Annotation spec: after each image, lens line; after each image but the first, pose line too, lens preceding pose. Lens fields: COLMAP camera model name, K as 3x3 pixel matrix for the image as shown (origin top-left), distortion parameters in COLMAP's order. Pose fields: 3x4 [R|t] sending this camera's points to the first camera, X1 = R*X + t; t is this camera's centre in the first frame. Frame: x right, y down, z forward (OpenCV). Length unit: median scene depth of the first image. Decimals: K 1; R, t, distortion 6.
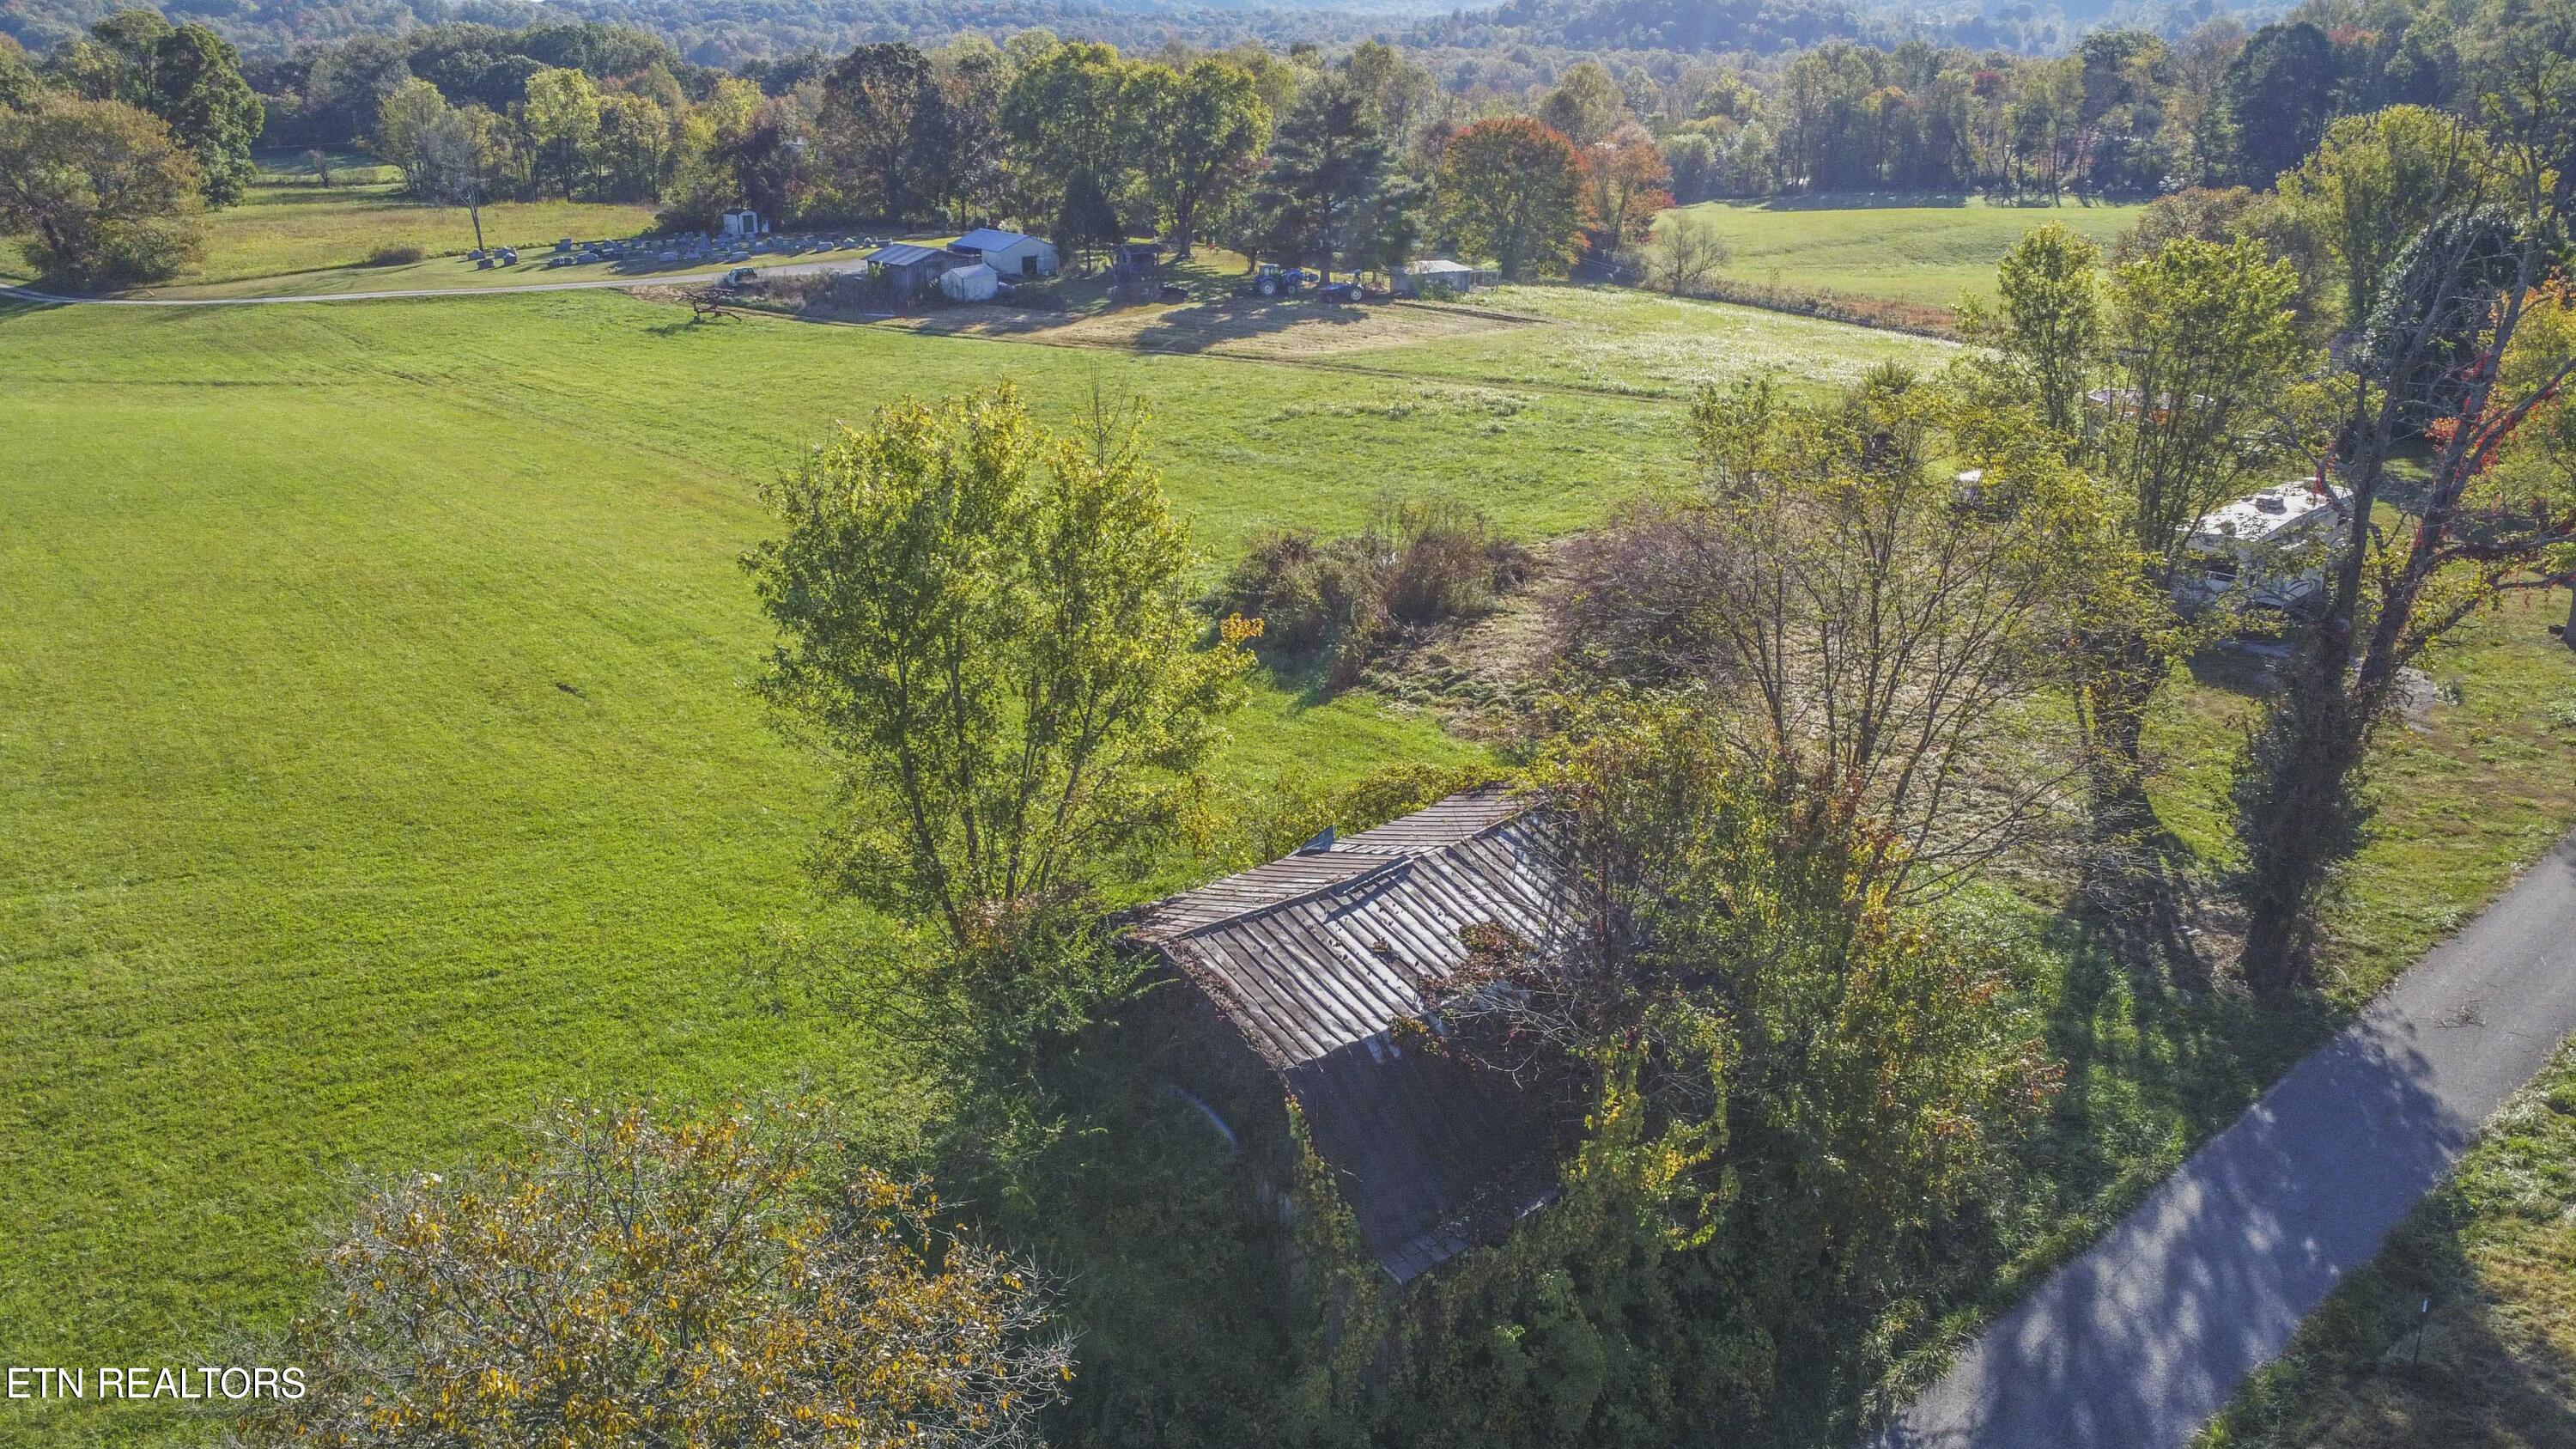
lens RADIAL K [[1909.0, 0, 1281.0], [0, 1909.0, 715.1], [0, 0, 1]] dist [-0.124060, 0.185145]
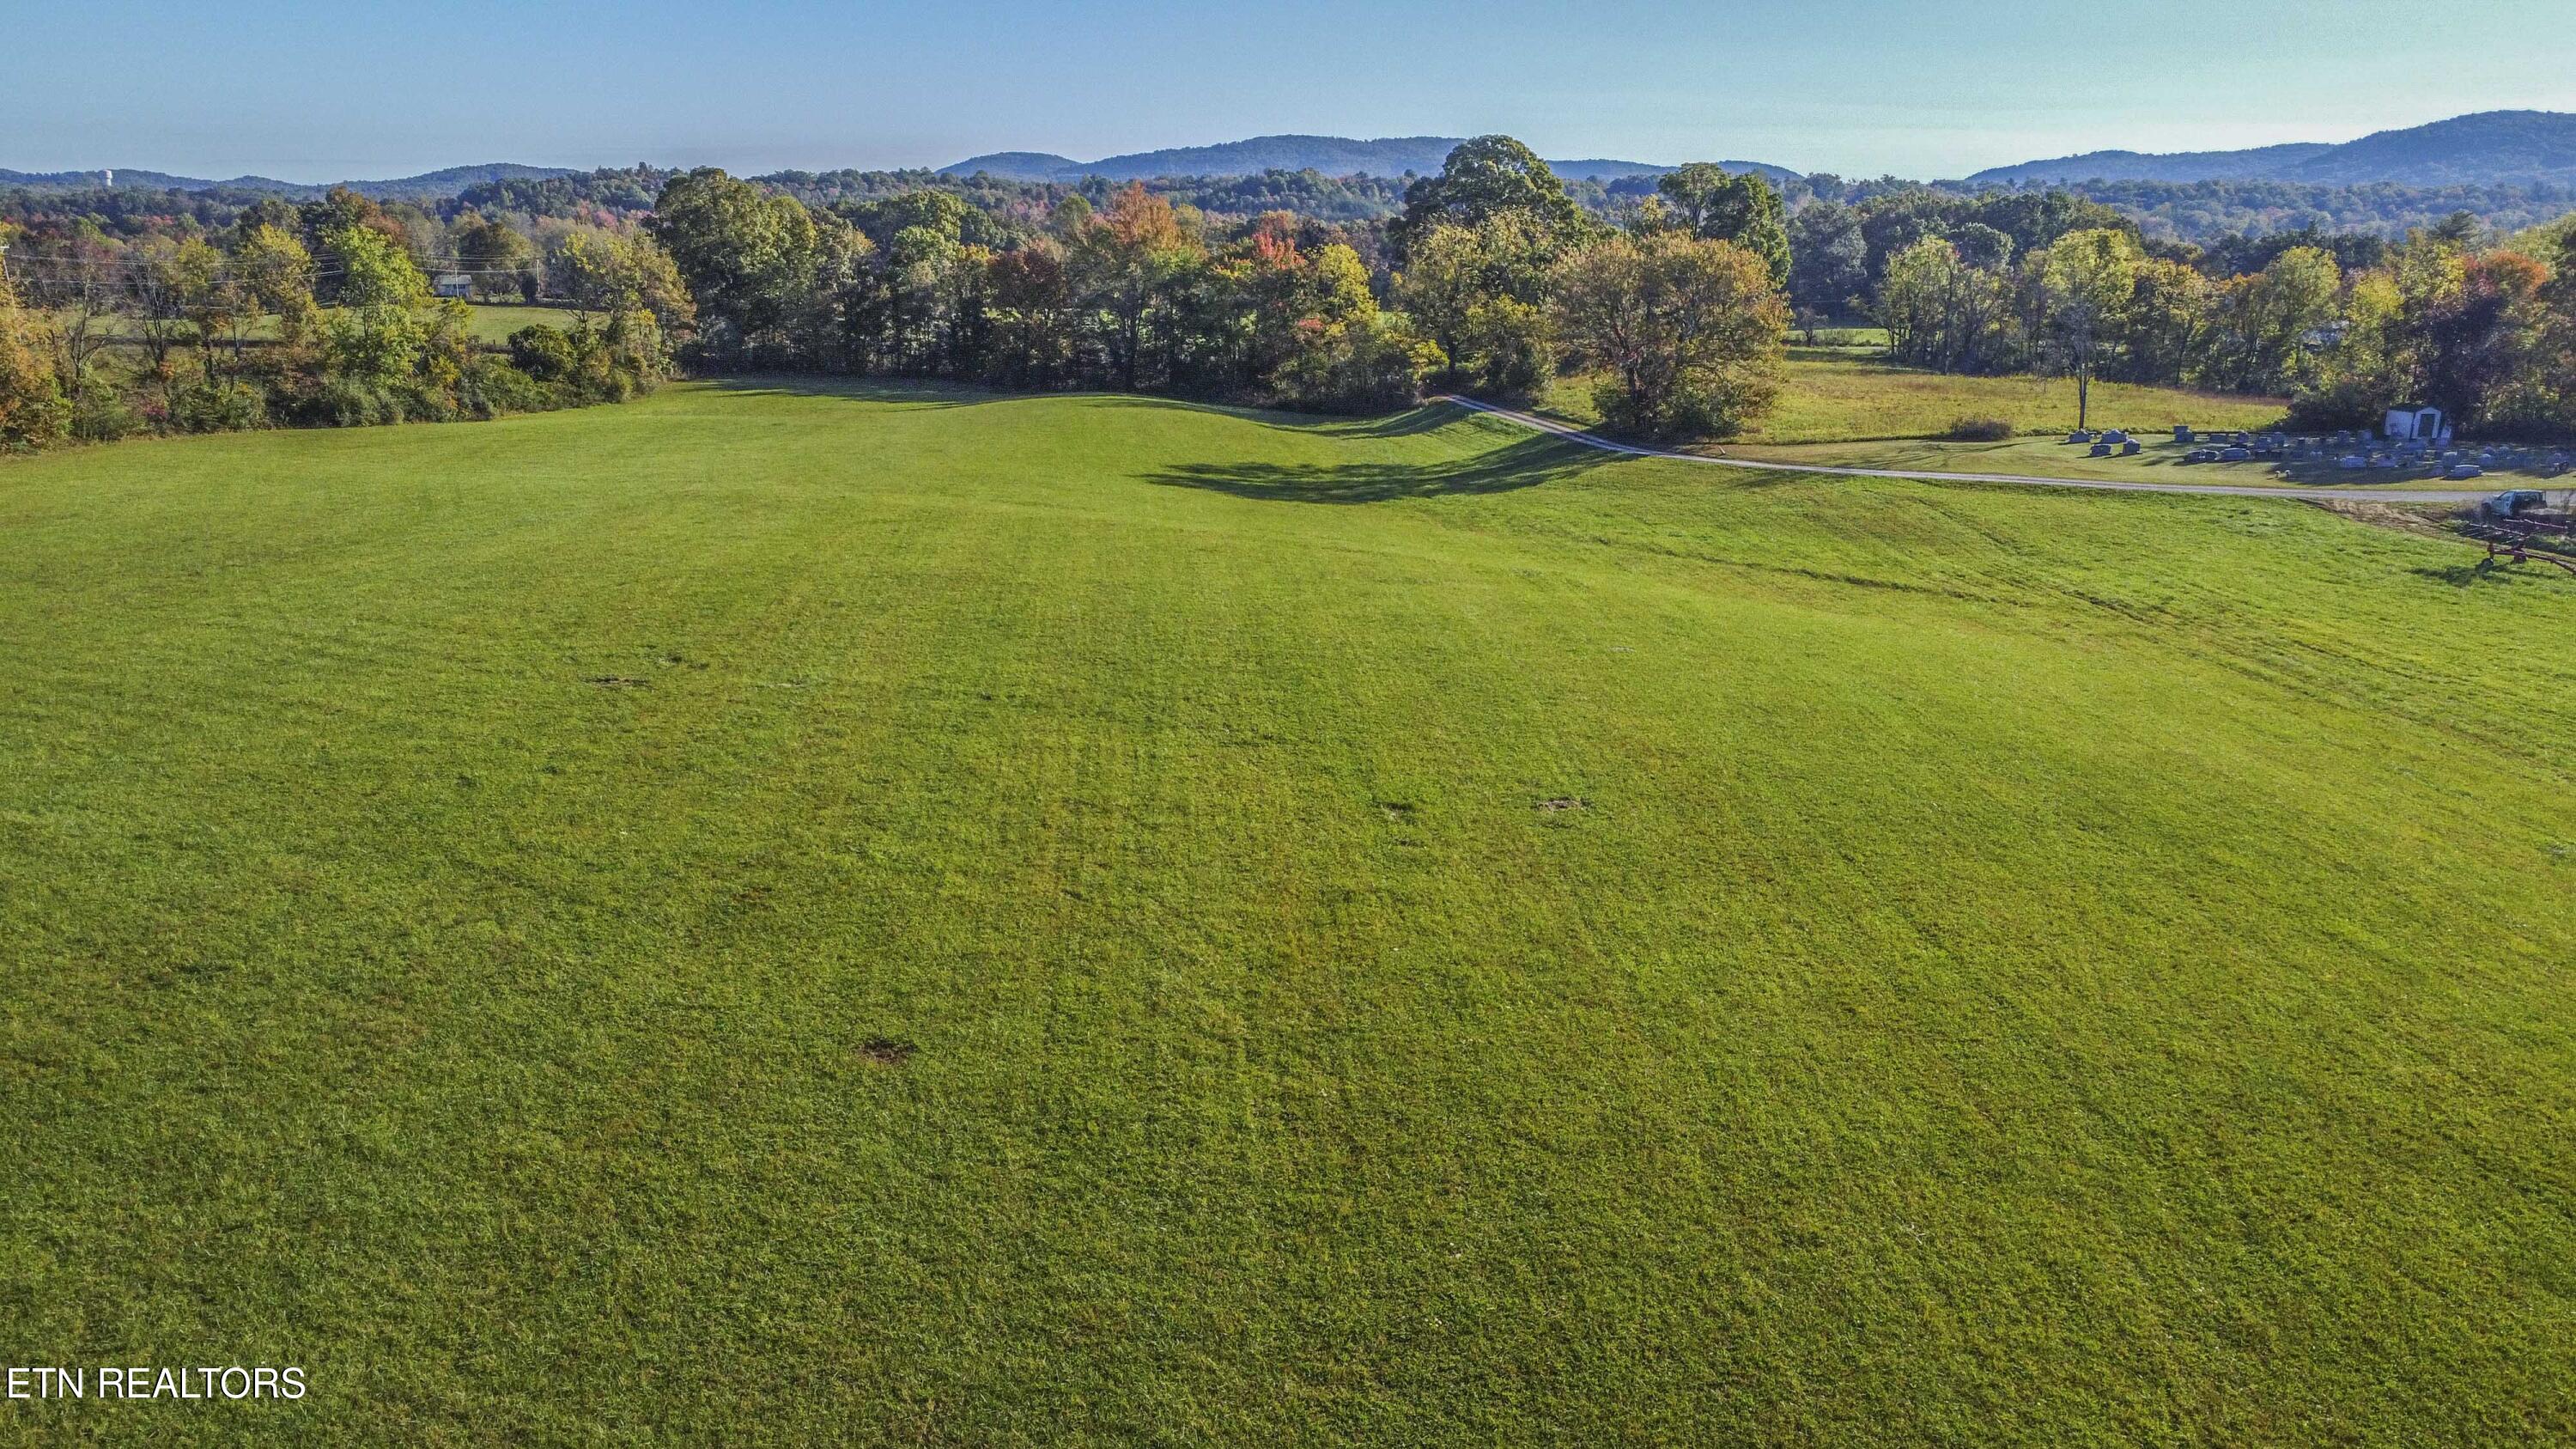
lens RADIAL K [[1909.0, 0, 1273.5], [0, 1909.0, 731.1], [0, 0, 1]] dist [-0.124060, 0.185145]
pose [[0.784850, 0.168788, -0.596256, -0.206131], [-0.217303, 0.976056, -0.009733, -0.041650], [0.580336, 0.137207, 0.802735, 0.179312]]
